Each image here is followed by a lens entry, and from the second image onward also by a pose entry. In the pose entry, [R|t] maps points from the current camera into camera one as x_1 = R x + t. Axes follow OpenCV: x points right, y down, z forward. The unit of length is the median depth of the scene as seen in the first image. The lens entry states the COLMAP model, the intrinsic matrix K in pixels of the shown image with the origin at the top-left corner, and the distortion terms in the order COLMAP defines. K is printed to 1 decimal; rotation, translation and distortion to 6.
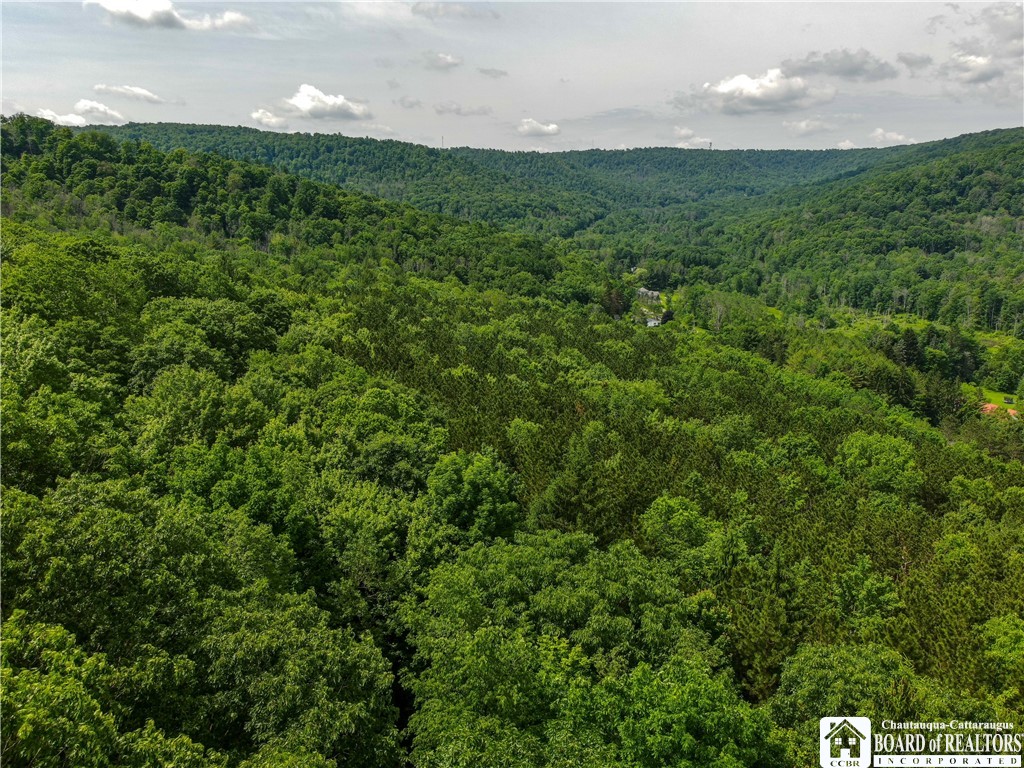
lens RADIAL K [[837.0, 0, 514.2], [0, 837.0, 383.0], [0, 0, 1]] dist [0.006928, -0.003062]
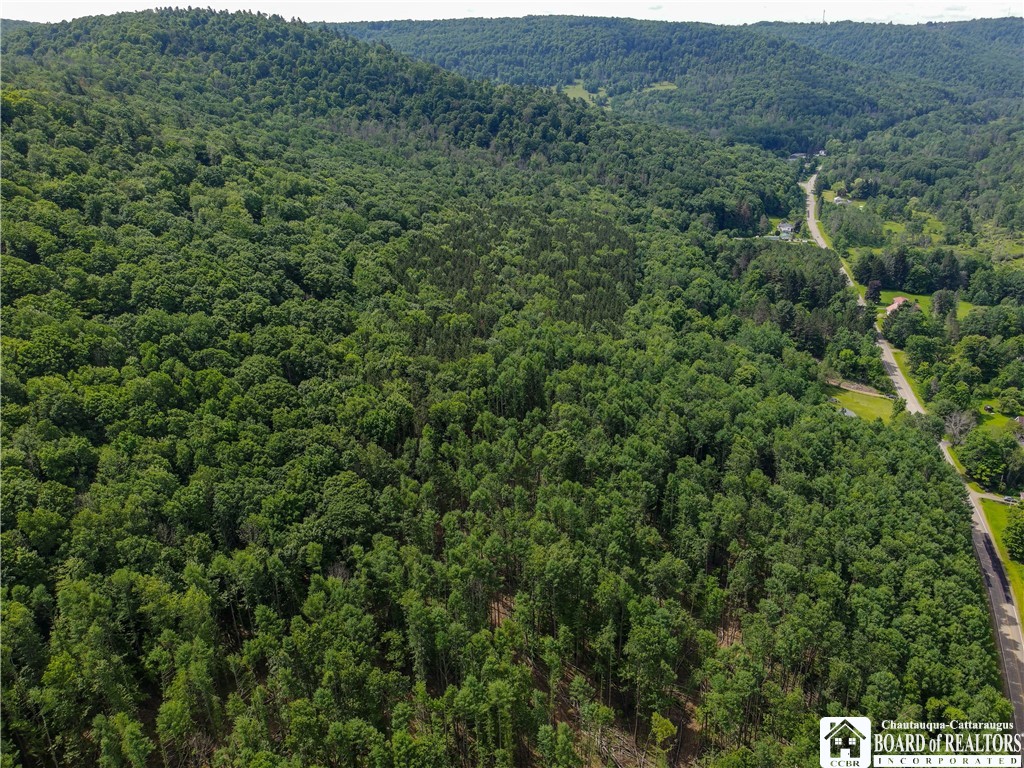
lens RADIAL K [[837.0, 0, 513.3], [0, 837.0, 386.6], [0, 0, 1]] dist [0.006928, -0.003062]
pose [[0.891080, 0.169392, -0.421050, 0.237142], [-0.099294, 0.978024, 0.183329, -0.015003], [0.442852, -0.121553, 0.888317, -0.284487]]
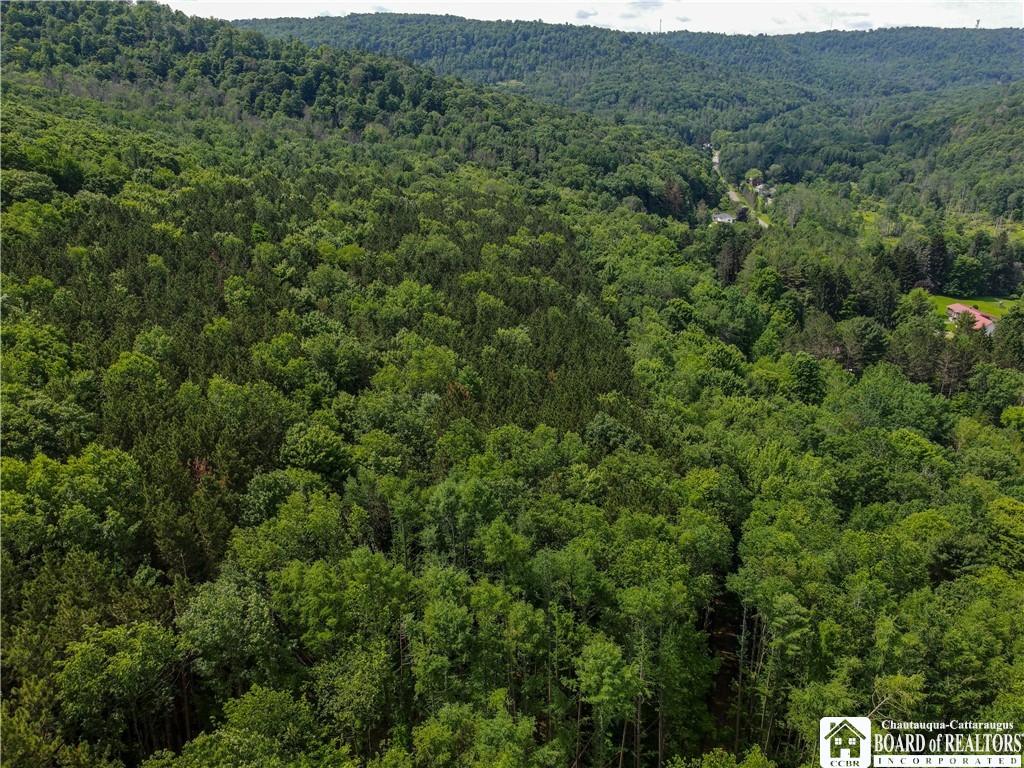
lens RADIAL K [[837.0, 0, 510.2], [0, 837.0, 383.4], [0, 0, 1]] dist [0.006928, -0.003062]
pose [[0.960426, 0.094418, -0.262045, 0.120065], [-0.060958, 0.989238, 0.133014, 0.003450], [0.271784, -0.111776, 0.955845, -0.037957]]
